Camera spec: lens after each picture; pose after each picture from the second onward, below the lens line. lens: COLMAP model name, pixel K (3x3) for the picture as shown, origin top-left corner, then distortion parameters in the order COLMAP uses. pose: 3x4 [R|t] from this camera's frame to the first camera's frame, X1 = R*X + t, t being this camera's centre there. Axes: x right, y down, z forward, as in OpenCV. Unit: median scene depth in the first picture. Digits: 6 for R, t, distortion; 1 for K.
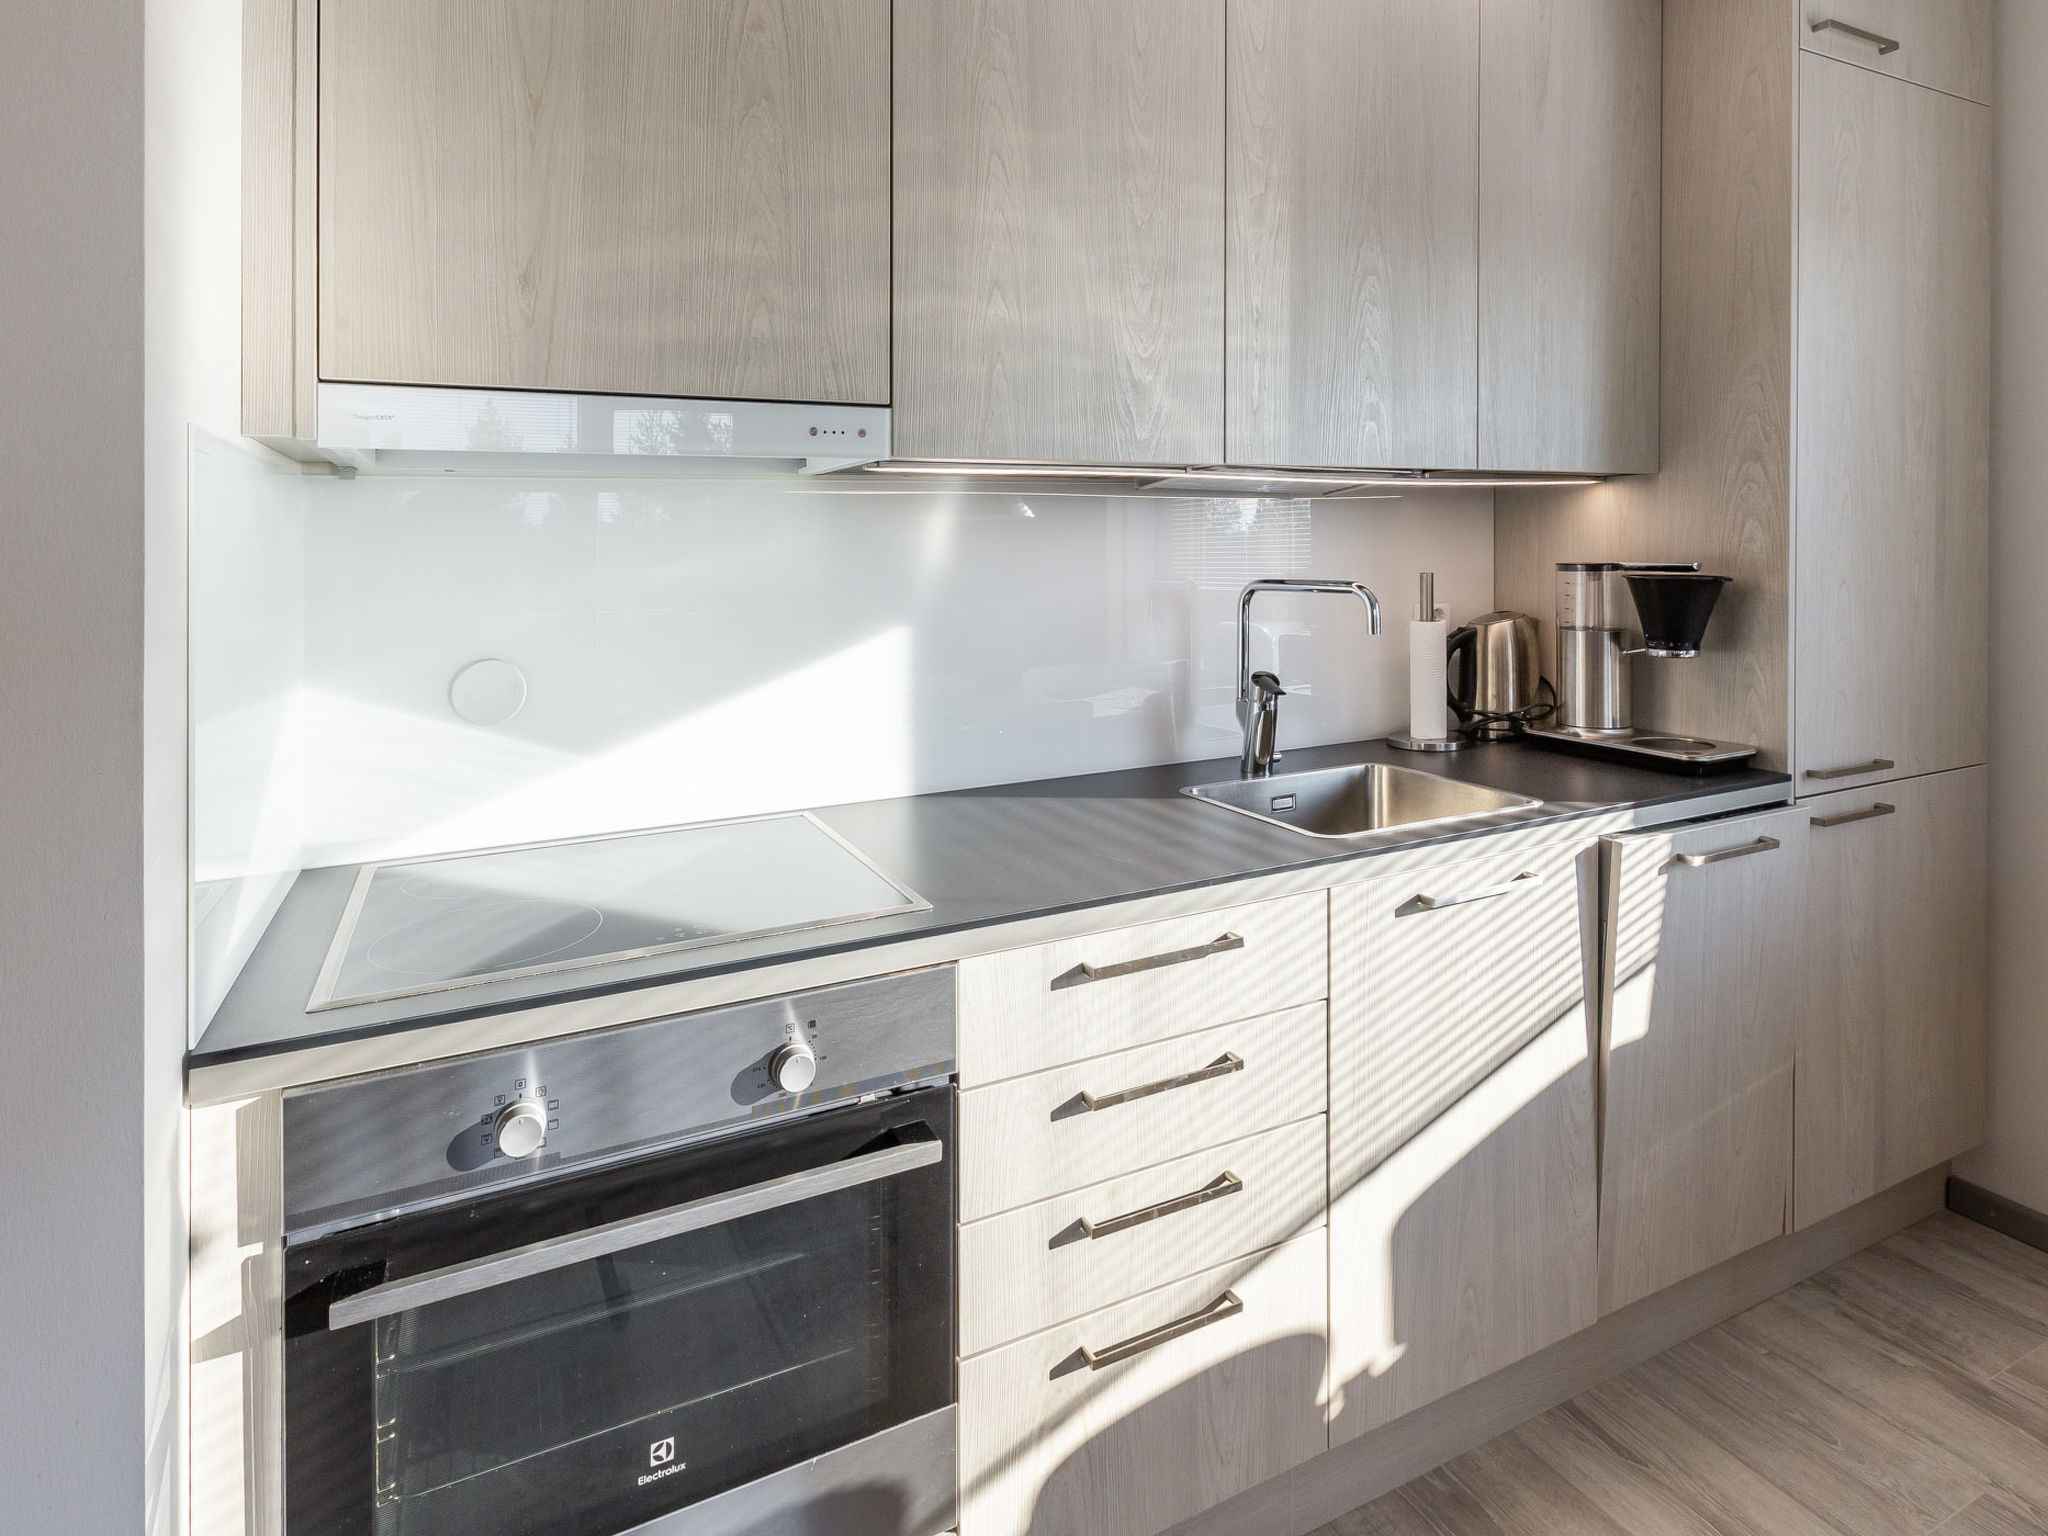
lens RADIAL K [[1066.5, 0, 1065.3], [0, 1066.5, 598.2], [0, 0, 1]] dist [0.002582, -0.002376]
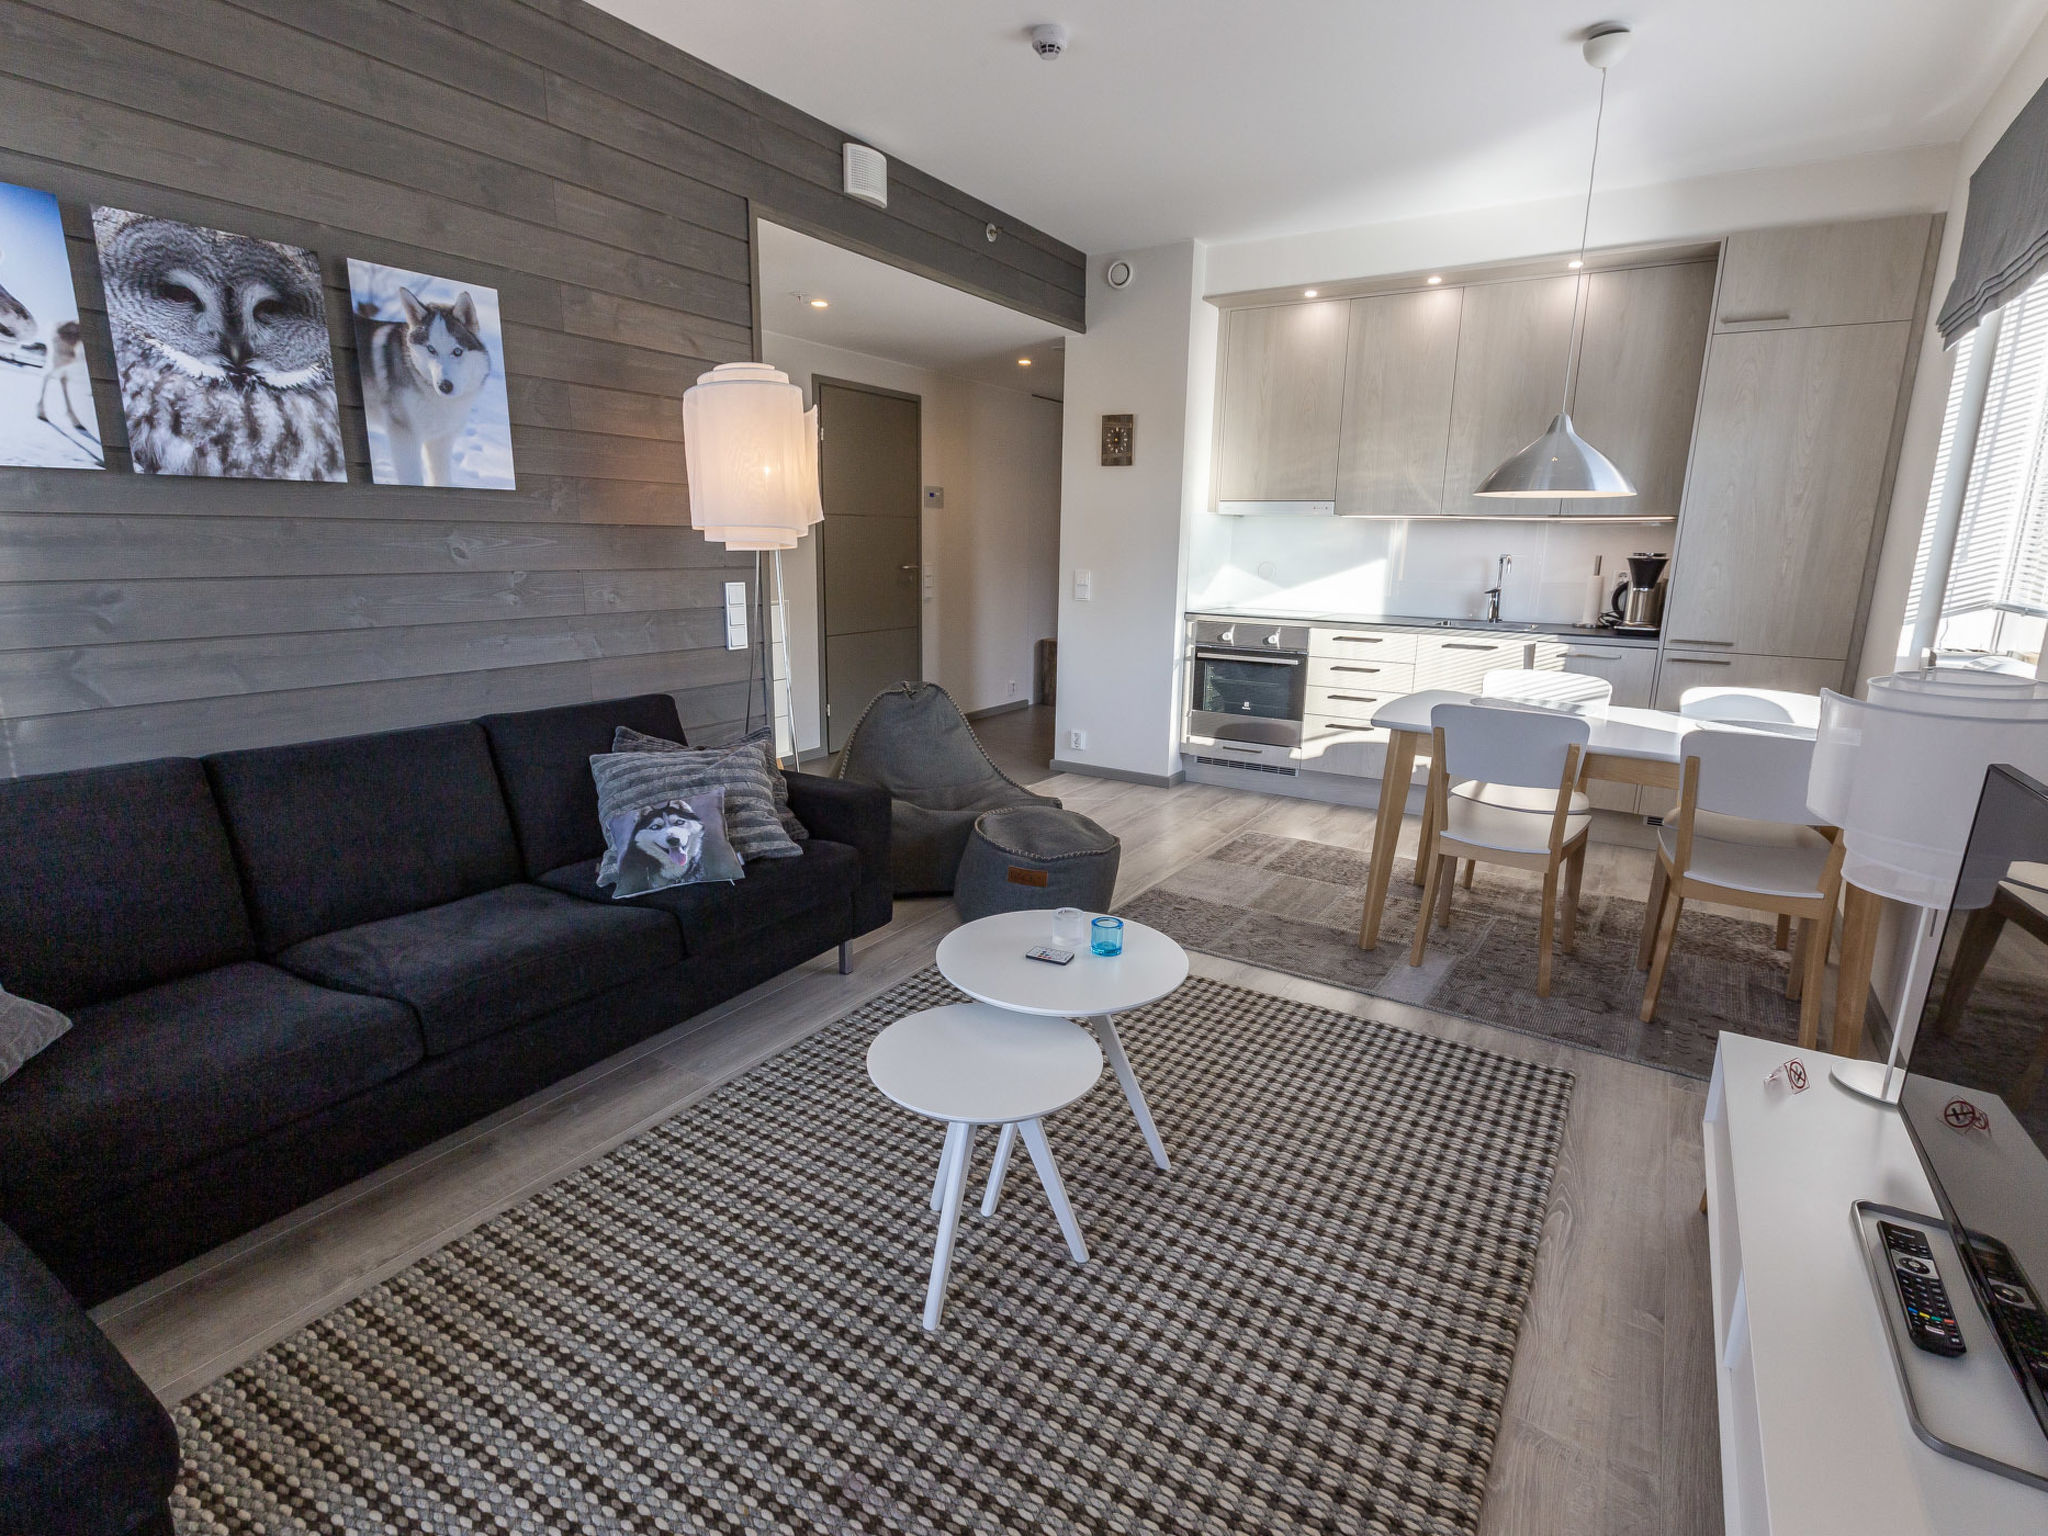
lens RADIAL K [[1022.2, 0, 1040.7], [0, 1022.2, 772.5], [0, 0, 1]] dist [-0.003122, 0.003214]
pose [[0.525377, 0.214710, -0.823334, 2.165352], [-0.063920, 0.974863, 0.213438, 0.057515], [0.848465, -0.059508, 0.525895, -1.675804]]
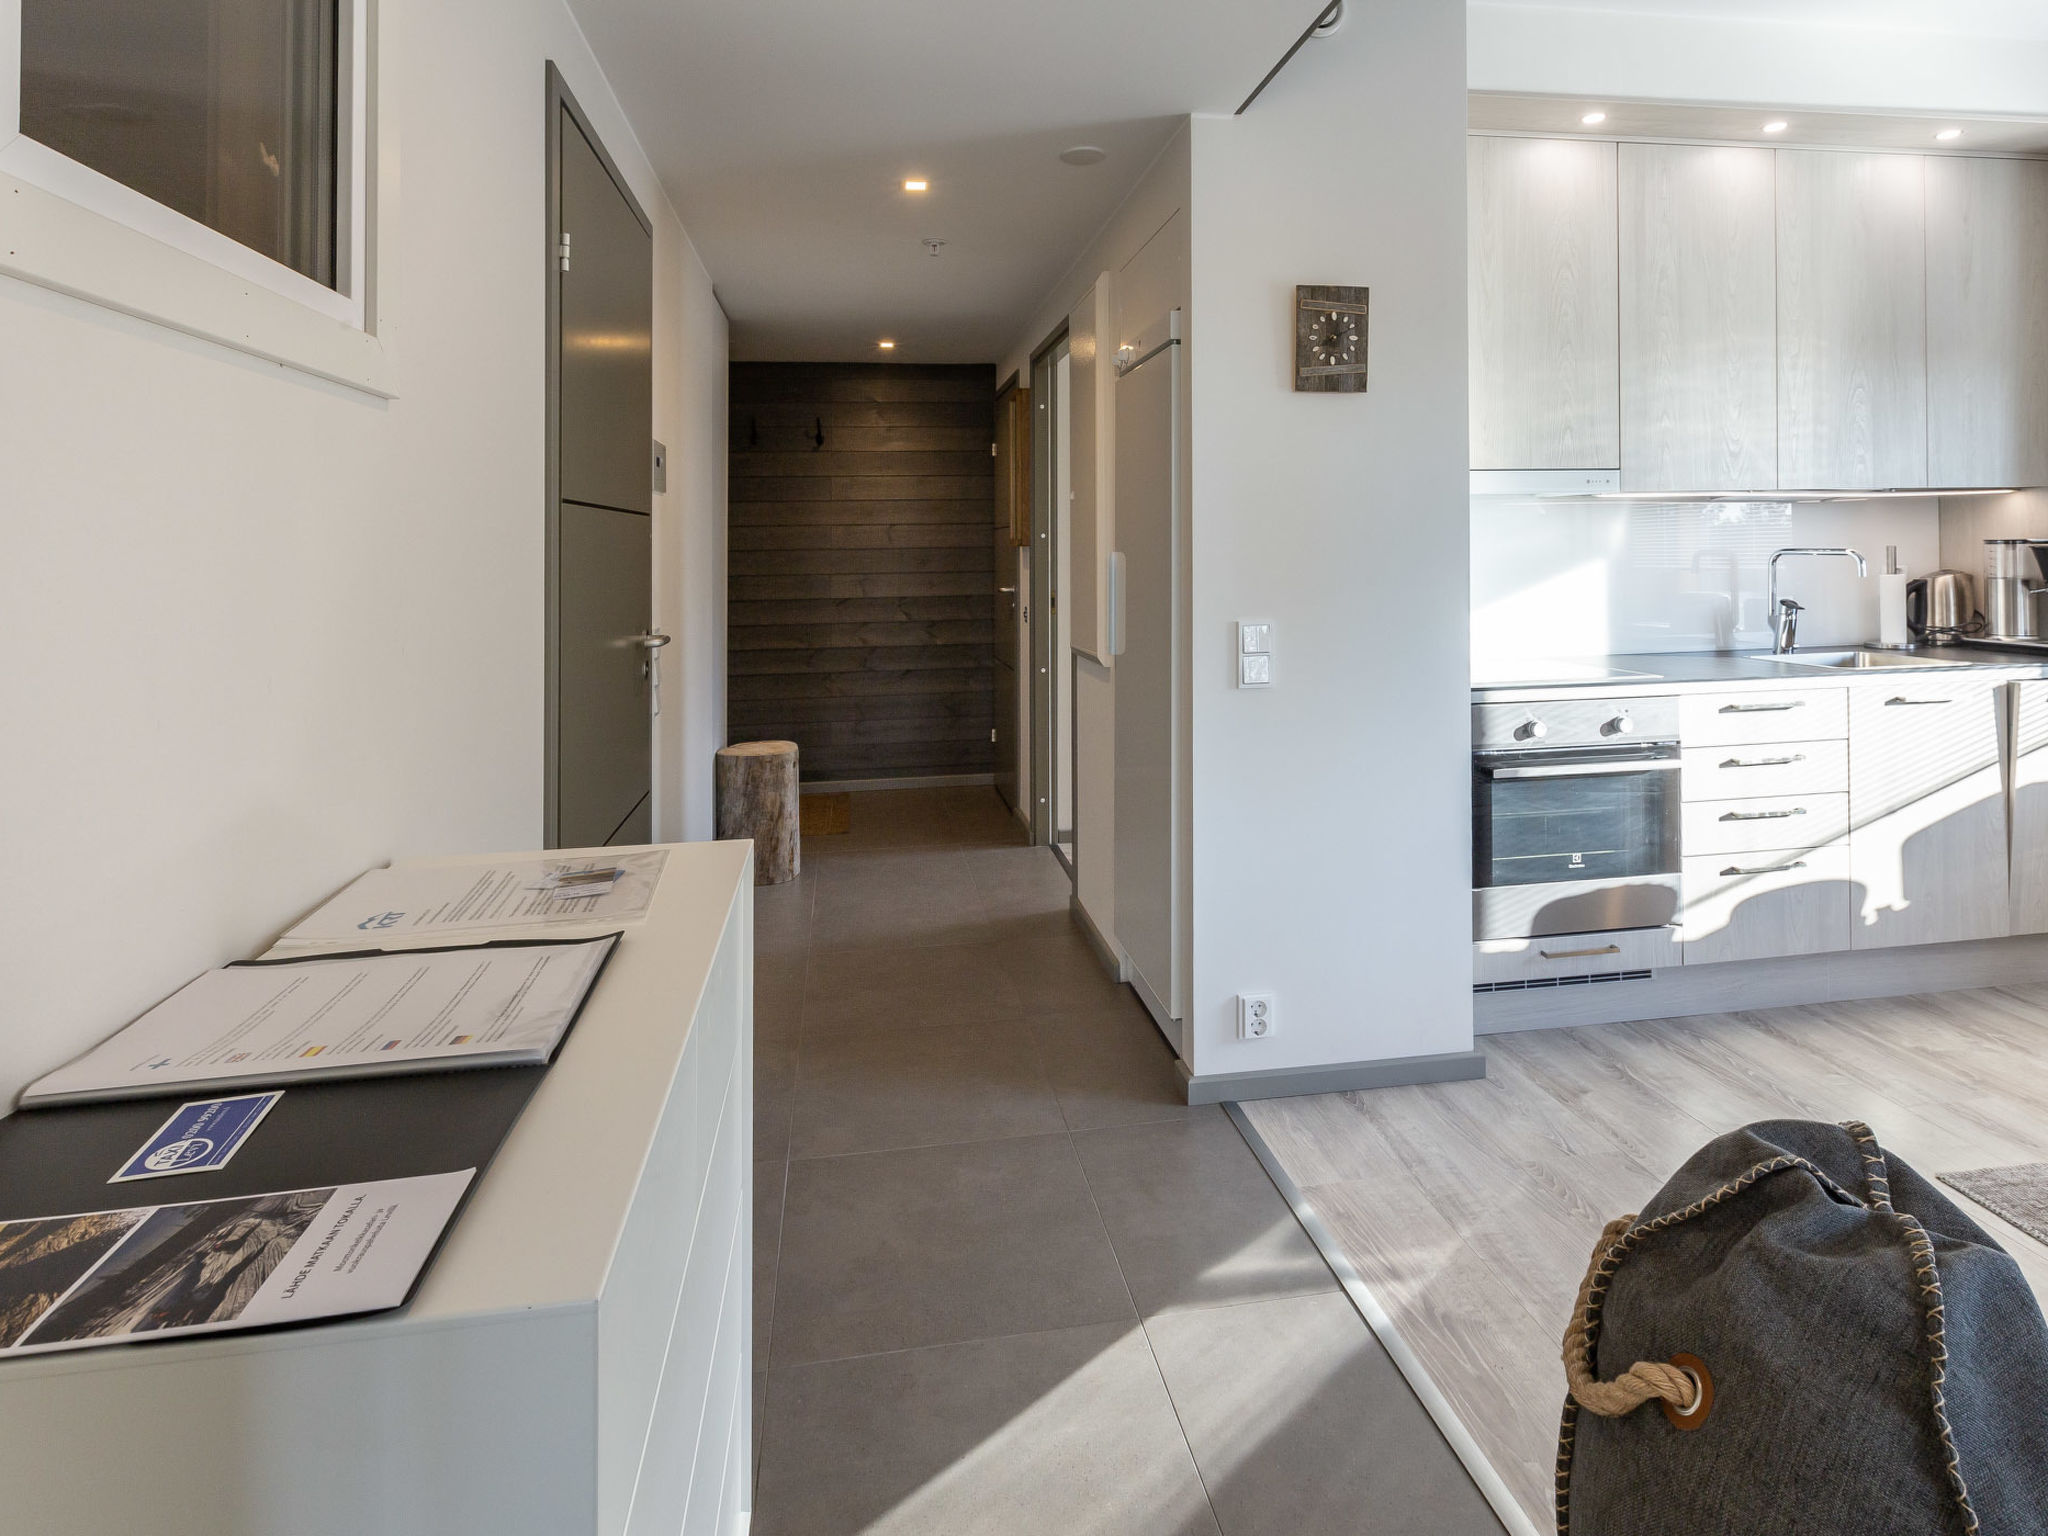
lens RADIAL K [[1074.6, 0, 1037.9], [0, 1074.6, 554.0], [0, 0, 1]] dist [-0.000434, -0.001656]
pose [[0.950046, 0.002456, -0.312101, -0.527237], [-0.013059, 0.999406, -0.031888, 0.077277], [0.311838, 0.034371, 0.949513, -1.317629]]
